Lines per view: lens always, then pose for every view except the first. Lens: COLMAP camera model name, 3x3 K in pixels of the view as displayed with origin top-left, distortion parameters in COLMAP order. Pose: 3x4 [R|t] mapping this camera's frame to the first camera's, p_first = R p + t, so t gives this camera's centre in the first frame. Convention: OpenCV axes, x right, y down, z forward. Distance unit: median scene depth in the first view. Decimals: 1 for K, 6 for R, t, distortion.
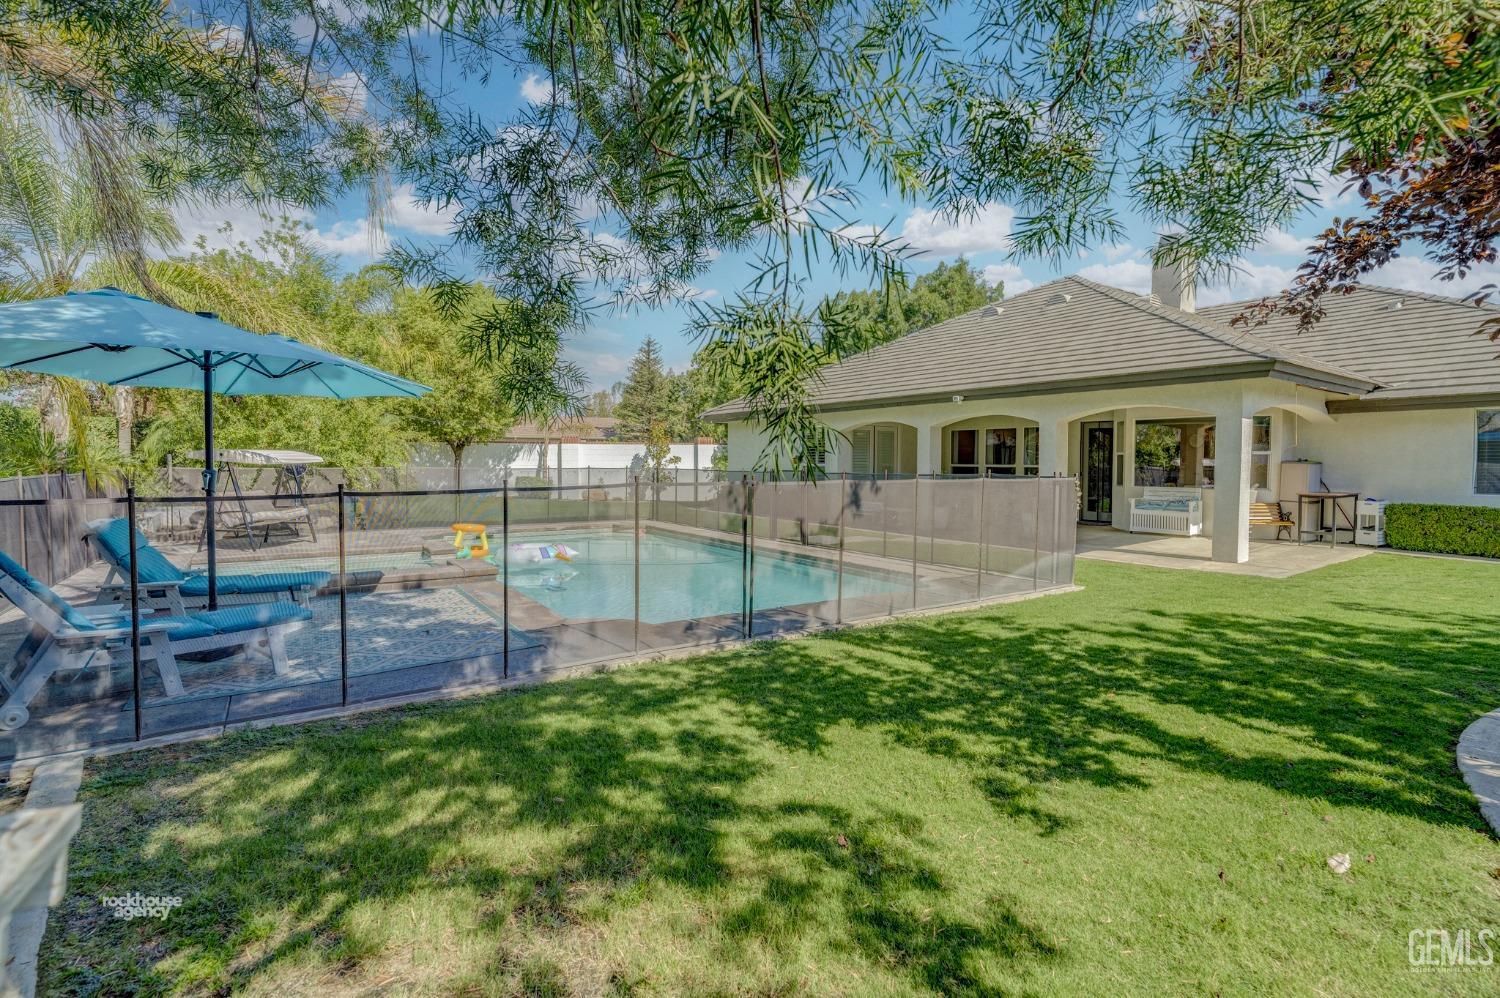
lens RADIAL K [[704.4, 0, 752.9], [0, 704.4, 506.9], [0, 0, 1]] dist [-0.004356, 0.000270]
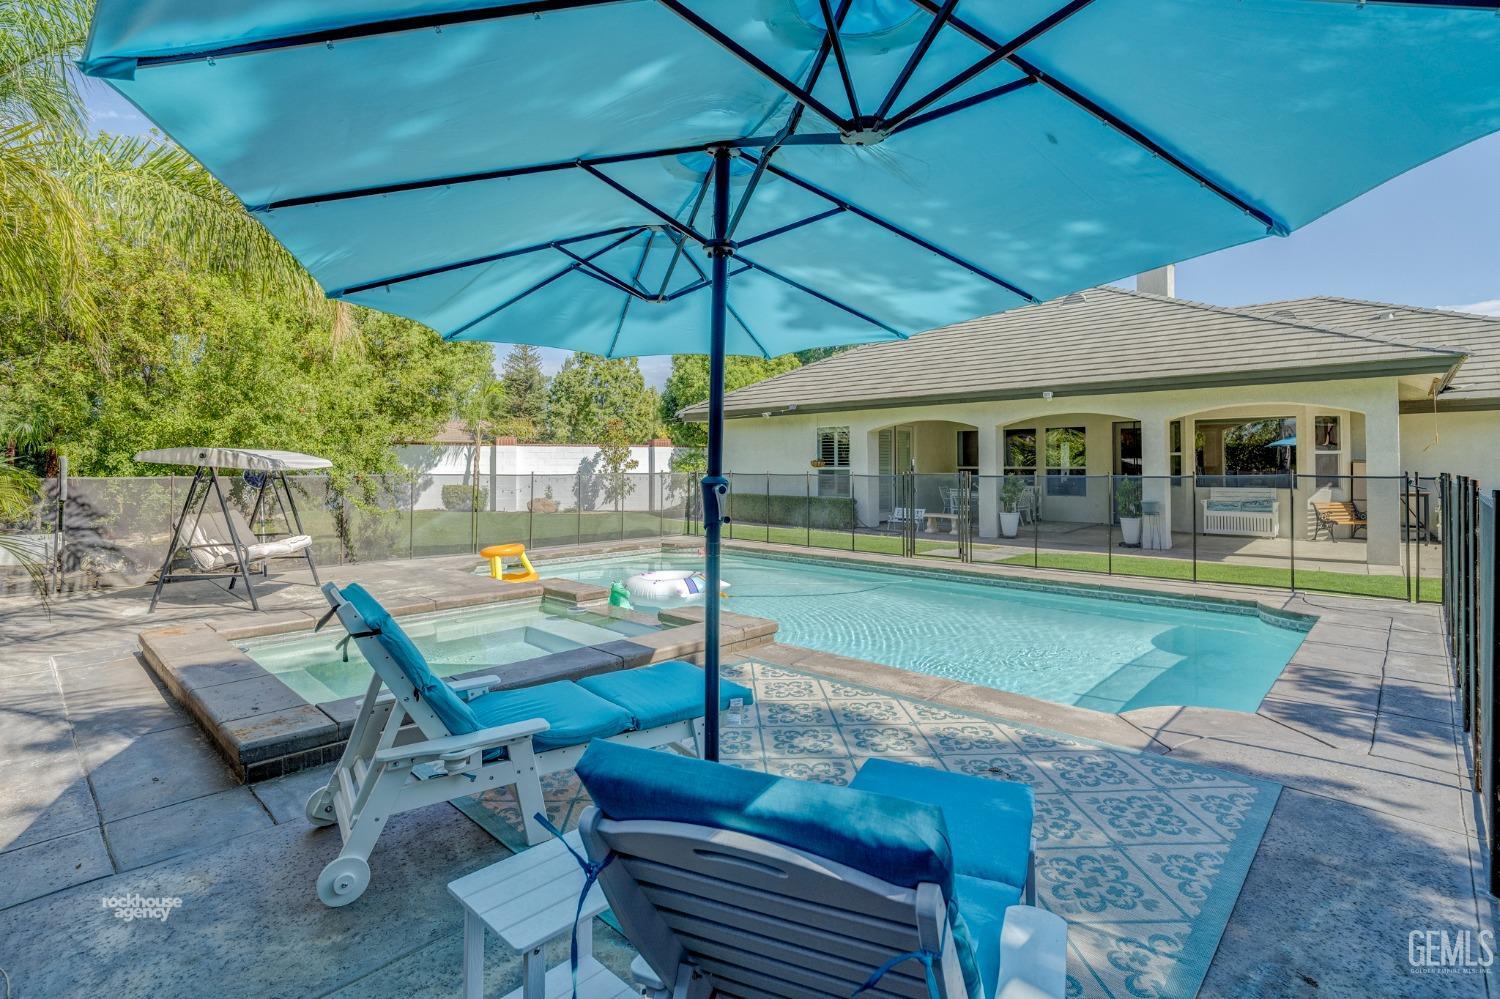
lens RADIAL K [[704.4, 0, 752.9], [0, 704.4, 507.4], [0, 0, 1]] dist [-0.004356, 0.000270]
pose [[0.976053, -0.018190, 0.216772, -0.157372], [0.019636, 0.999797, -0.004519, -0.005234], [-0.216646, 0.008667, 0.976212, 0.102398]]
